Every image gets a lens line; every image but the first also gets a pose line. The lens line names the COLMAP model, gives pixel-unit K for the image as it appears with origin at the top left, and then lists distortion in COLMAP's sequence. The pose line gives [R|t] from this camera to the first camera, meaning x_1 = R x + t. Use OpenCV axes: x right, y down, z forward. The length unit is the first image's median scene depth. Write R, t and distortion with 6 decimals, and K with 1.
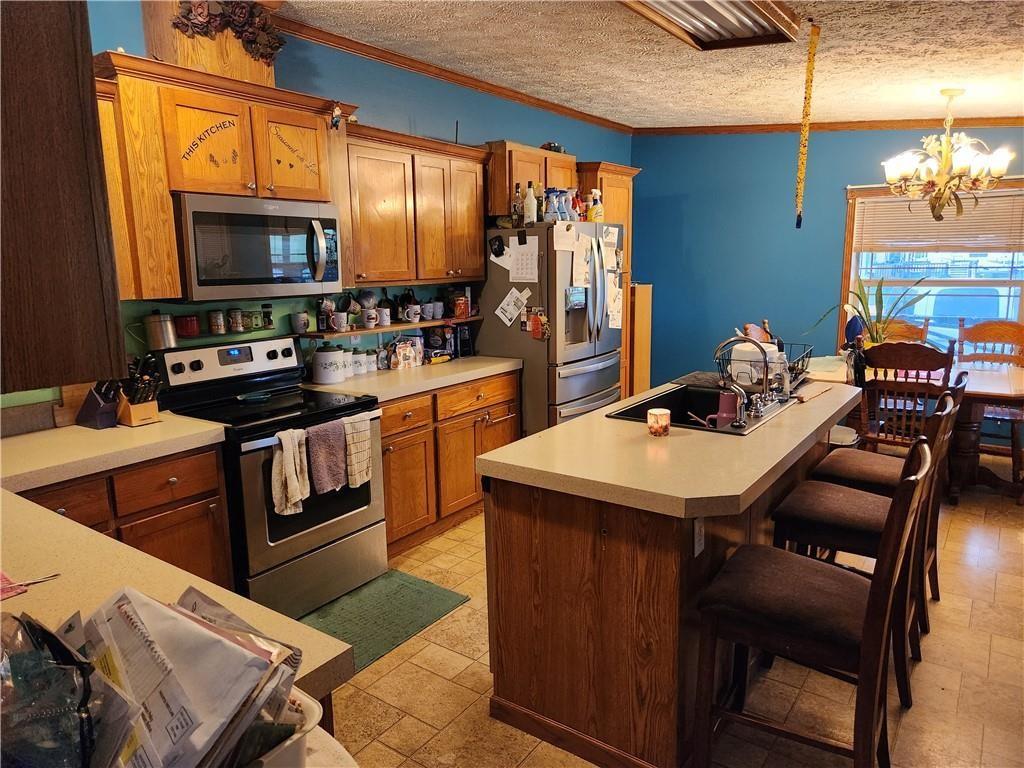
lens RADIAL K [[681.9, 0, 511.5], [0, 681.9, 385.3], [0, 0, 1]] dist [0.040049, -0.034042]
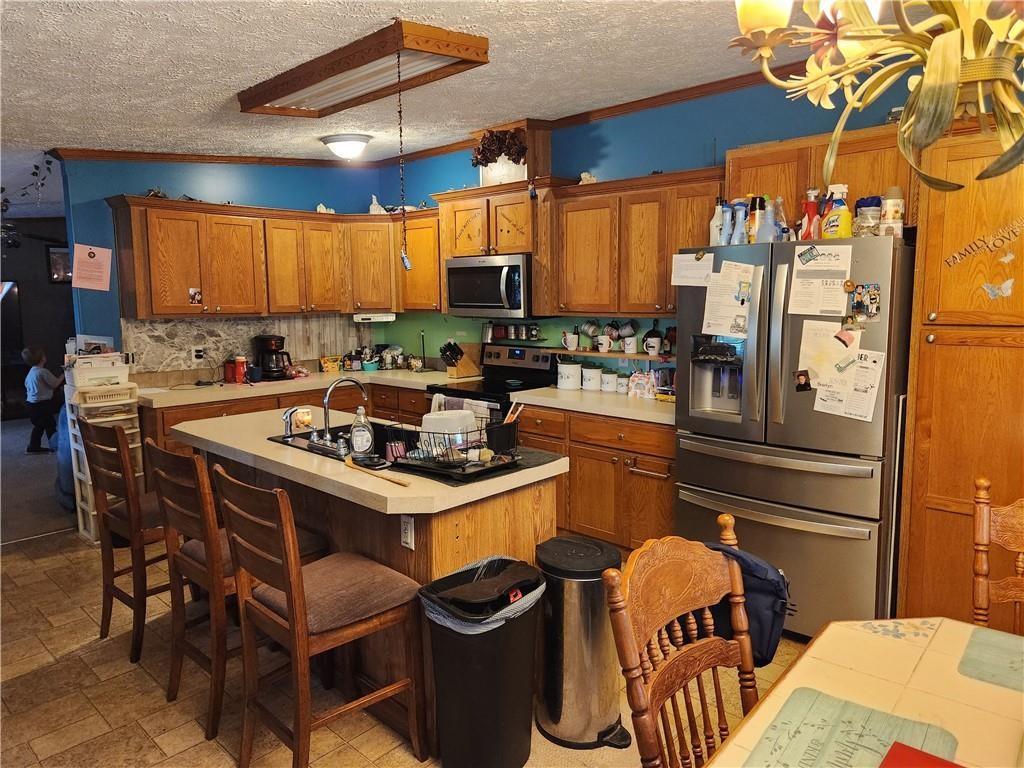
lens RADIAL K [[681.9, 0, 508.4], [0, 681.9, 378.2], [0, 0, 1]] dist [0.040049, -0.034042]
pose [[-0.120945, 0.145390, -0.981954, 1.116378], [-0.167457, 0.972050, 0.164549, -0.239653], [0.978433, 0.184336, -0.093218, 1.129973]]
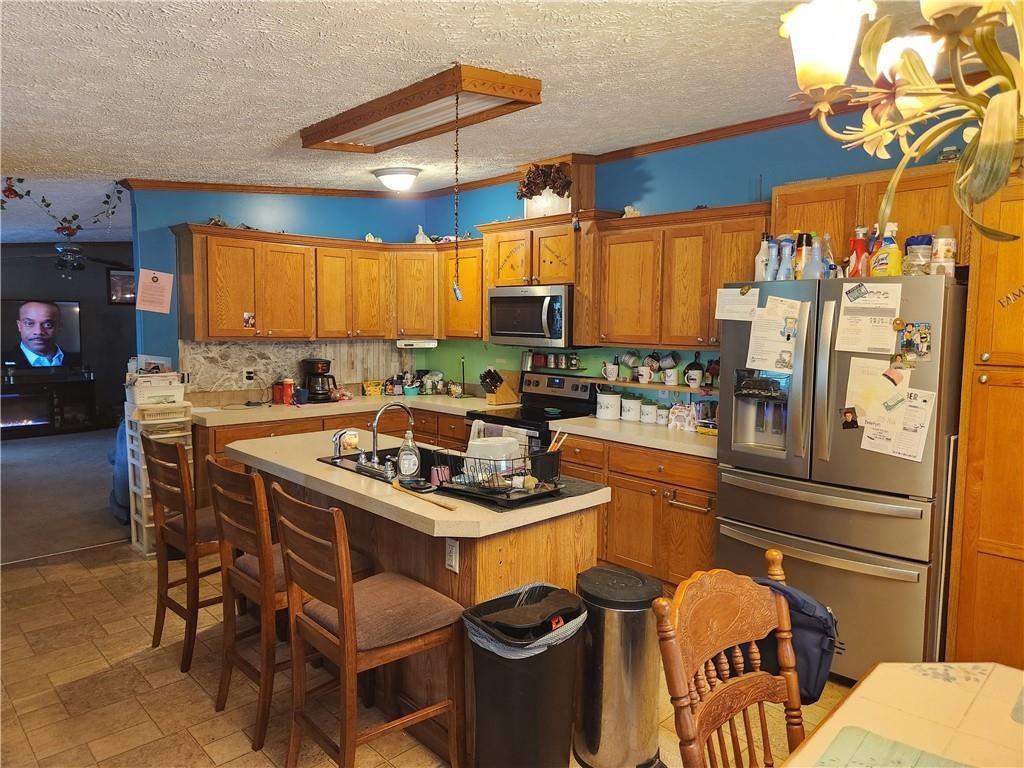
lens RADIAL K [[681.9, 0, 502.9], [0, 681.9, 382.2], [0, 0, 1]] dist [0.040049, -0.034042]
pose [[-0.180160, 0.108312, -0.977656, 1.135216], [-0.183885, 0.972688, 0.141647, -0.242052], [0.966297, 0.205295, -0.155322, 1.118982]]
